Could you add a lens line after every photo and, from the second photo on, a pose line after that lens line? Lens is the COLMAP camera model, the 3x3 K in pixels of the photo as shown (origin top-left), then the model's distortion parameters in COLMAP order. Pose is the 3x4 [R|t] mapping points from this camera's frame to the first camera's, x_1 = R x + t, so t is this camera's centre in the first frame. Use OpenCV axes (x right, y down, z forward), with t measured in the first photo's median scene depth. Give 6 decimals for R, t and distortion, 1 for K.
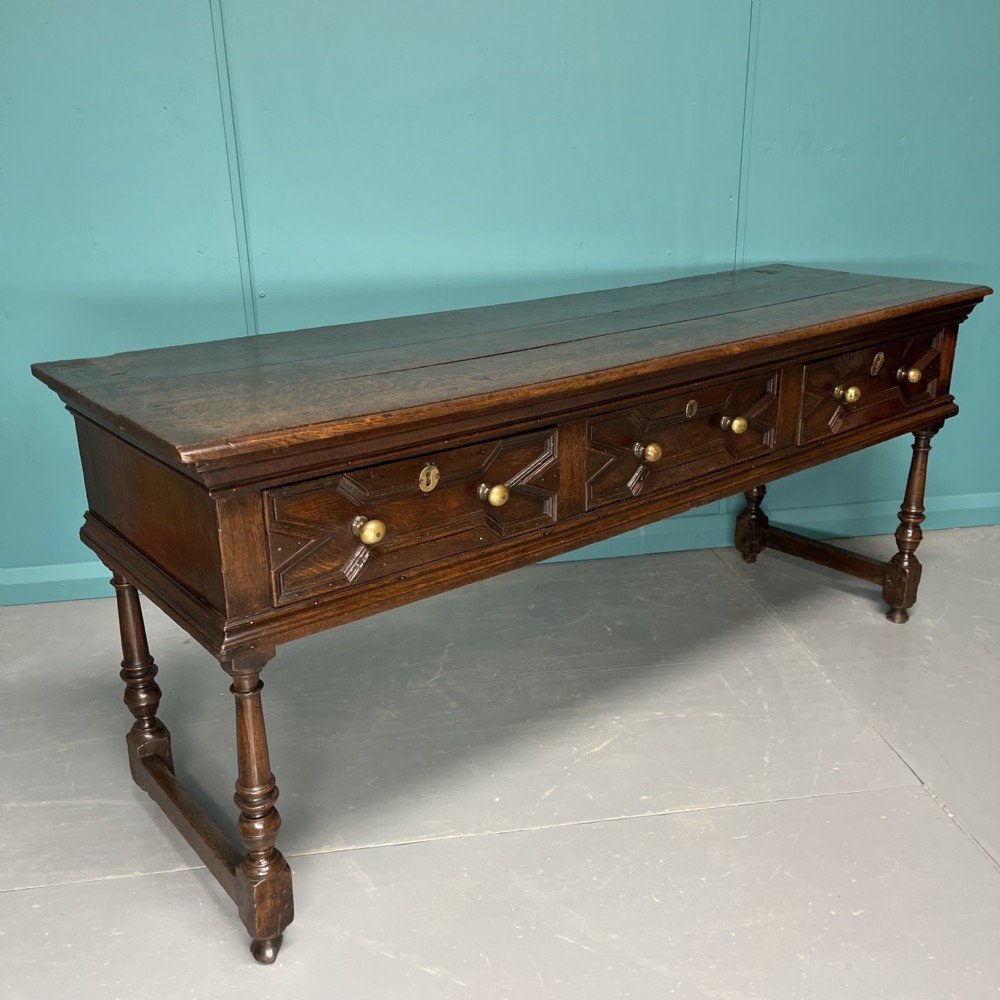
lens RADIAL K [[984.7, 0, 481.7], [0, 984.7, 502.5], [0, 0, 1]] dist [0.014170, -0.011049]
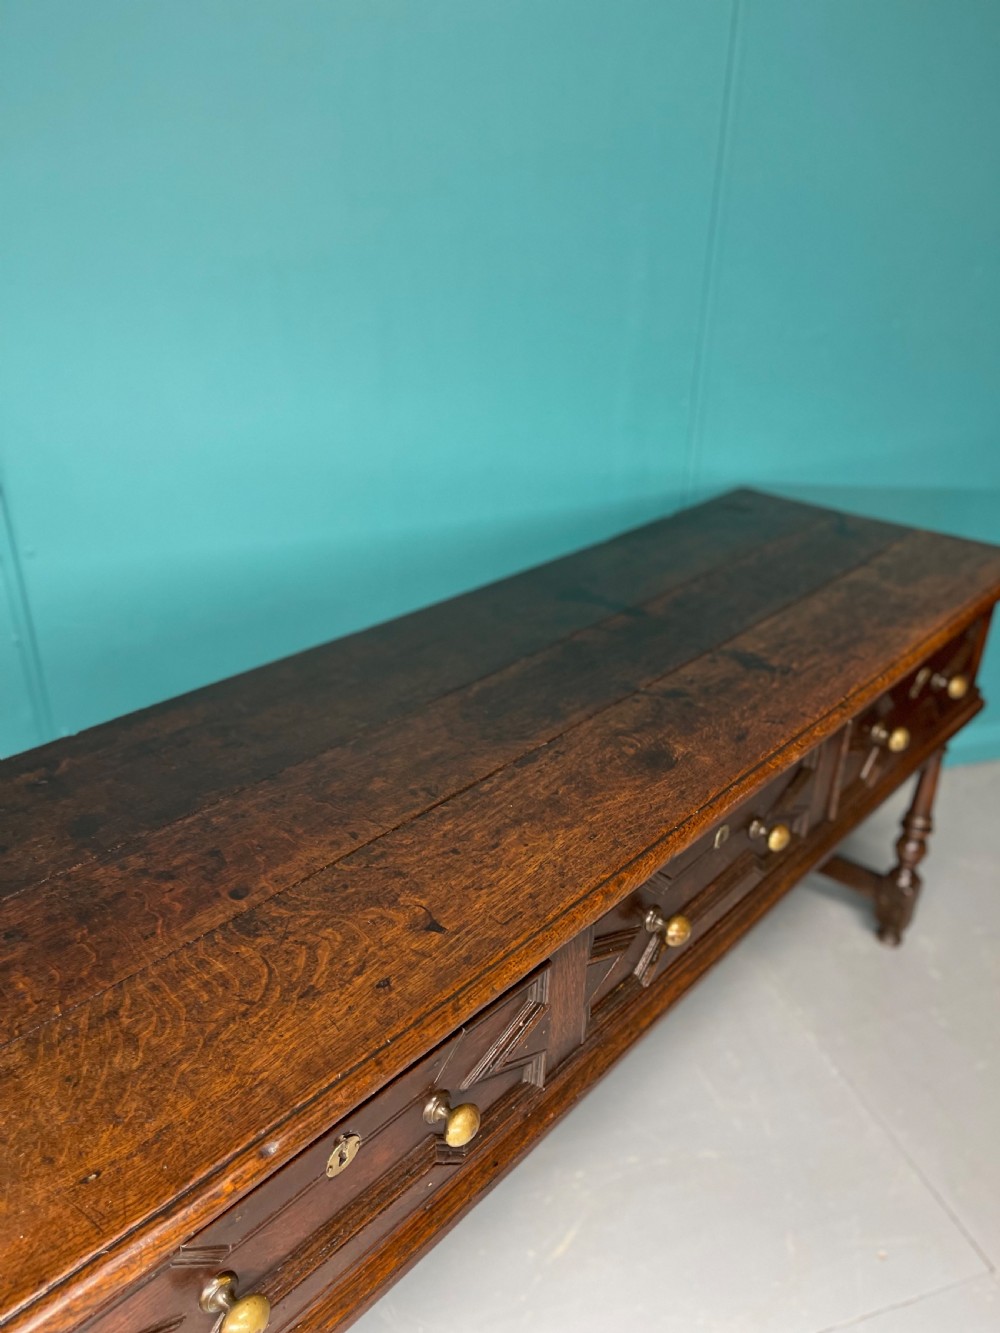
lens RADIAL K [[995.8, 0, 500.0], [0, 995.8, 666.5], [0, 0, 1]] dist [0.083999, -0.154837]
pose [[0.982036, -0.043860, 0.183527, -0.045153], [0.025800, 0.994687, 0.099658, -0.260405], [-0.186923, -0.093132, 0.977950, 0.364632]]
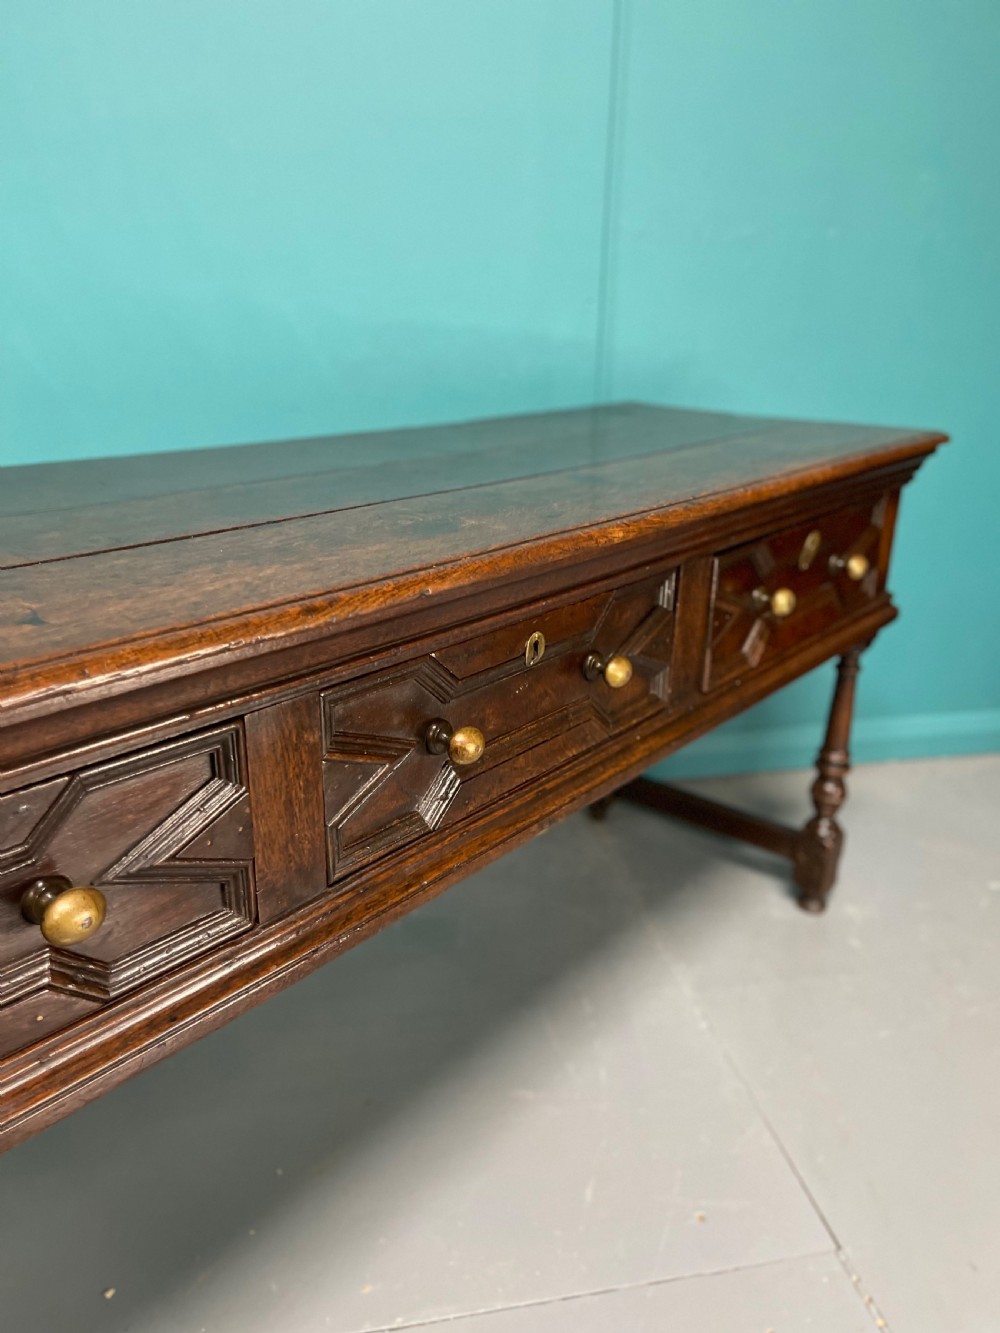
lens RADIAL K [[995.8, 0, 500.0], [0, 995.8, 666.5], [0, 0, 1]] dist [0.083999, -0.154837]
pose [[0.977171, -0.035690, 0.209436, 0.079579], [0.036971, 0.999314, -0.002205, -0.080044], [-0.209214, 0.009898, 0.977820, 0.460577]]
